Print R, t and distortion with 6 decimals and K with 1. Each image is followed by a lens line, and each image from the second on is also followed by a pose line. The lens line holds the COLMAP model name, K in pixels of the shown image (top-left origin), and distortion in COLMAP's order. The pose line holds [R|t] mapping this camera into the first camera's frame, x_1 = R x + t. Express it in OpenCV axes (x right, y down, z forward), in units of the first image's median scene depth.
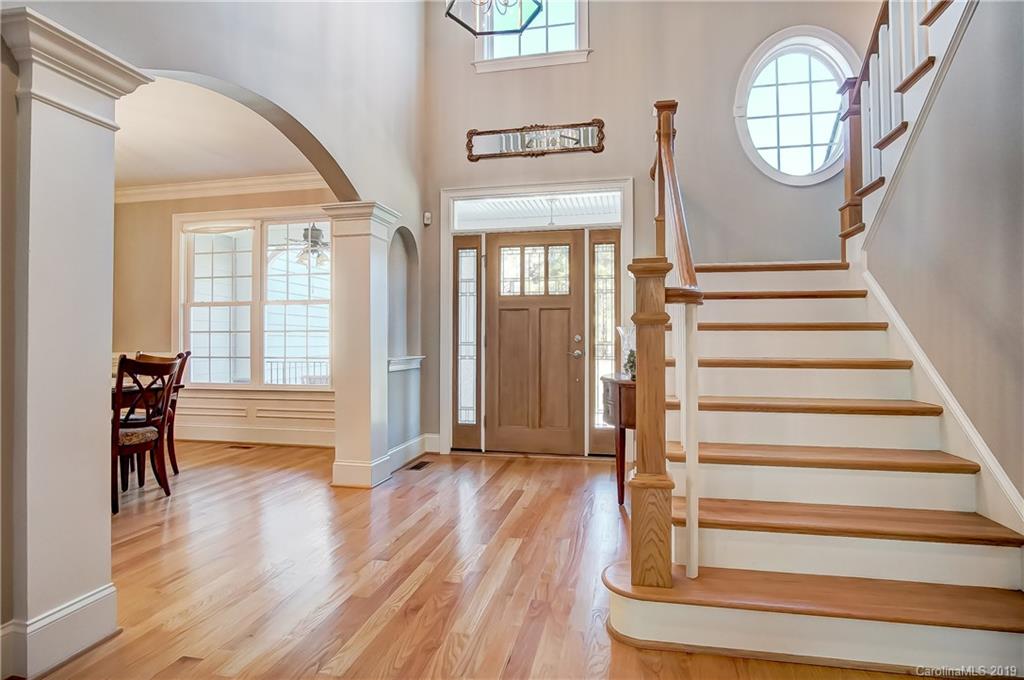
lens RADIAL K [[547.9, 0, 510.1], [0, 547.9, 332.7], [0, 0, 1]] dist [-0.032724, 0.009068]
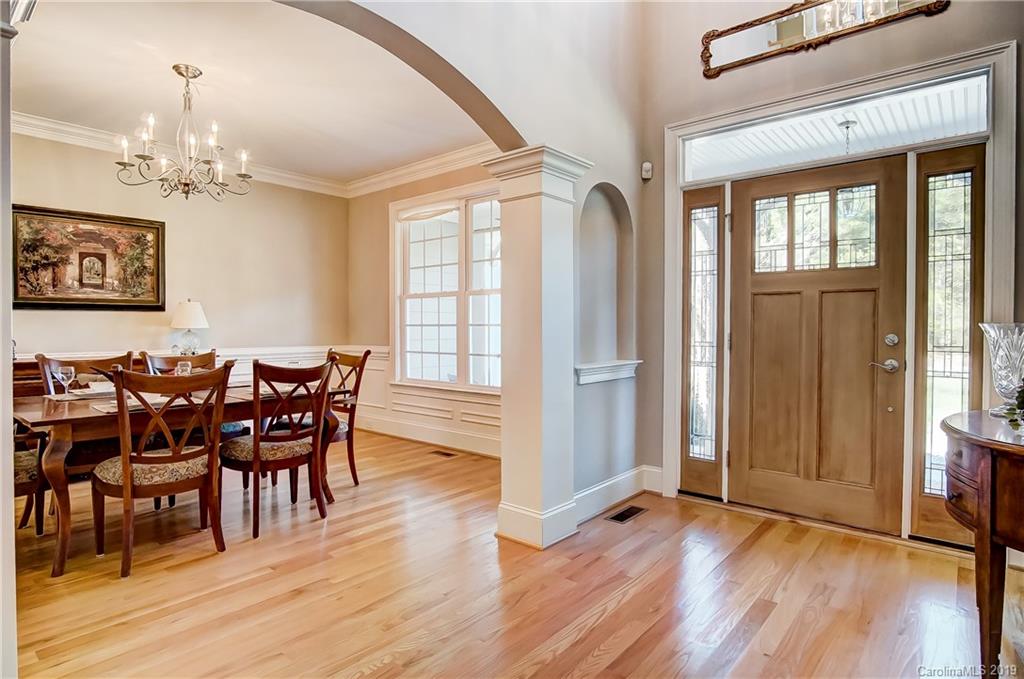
lens RADIAL K [[547.9, 0, 512.4], [0, 547.9, 333.6], [0, 0, 1]] dist [-0.032724, 0.009068]
pose [[0.879816, 0.008685, -0.475235, 0.038965], [0.004671, 0.999627, 0.026917, -0.013603], [0.475292, -0.025902, 0.879447, 0.282320]]
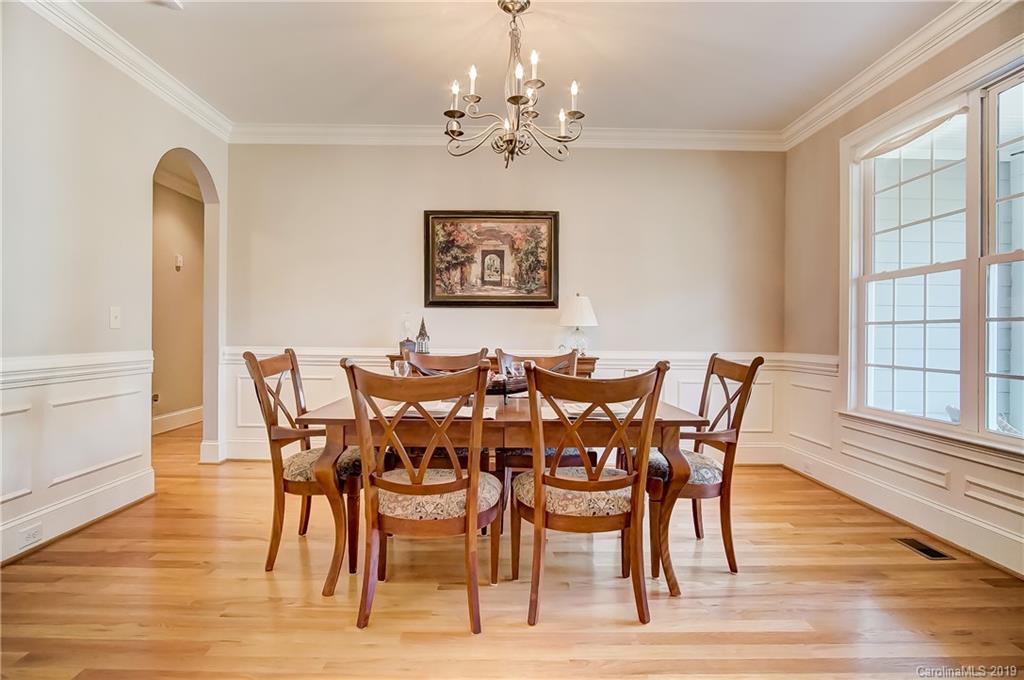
lens RADIAL K [[547.9, 0, 513.4], [0, 547.9, 336.4], [0, 0, 1]] dist [-0.032724, 0.009068]
pose [[0.220086, 0.008401, -0.975444, -0.099373], [0.003973, 0.999947, 0.009508, 0.007054], [0.975472, -0.005968, 0.220041, 0.561572]]
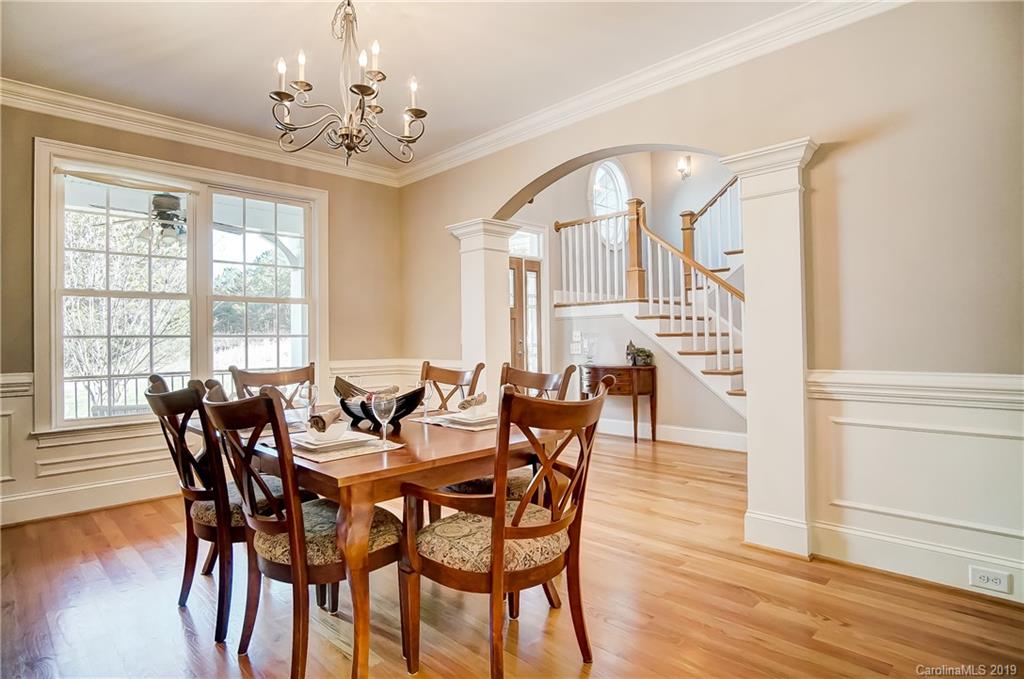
lens RADIAL K [[547.9, 0, 515.5], [0, 547.9, 338.8], [0, 0, 1]] dist [-0.032724, 0.009068]
pose [[0.537540, -0.004386, 0.843227, -0.972855], [0.003287, 0.999990, 0.003106, 0.001673], [-0.843232, 0.001102, 0.537549, 0.285176]]
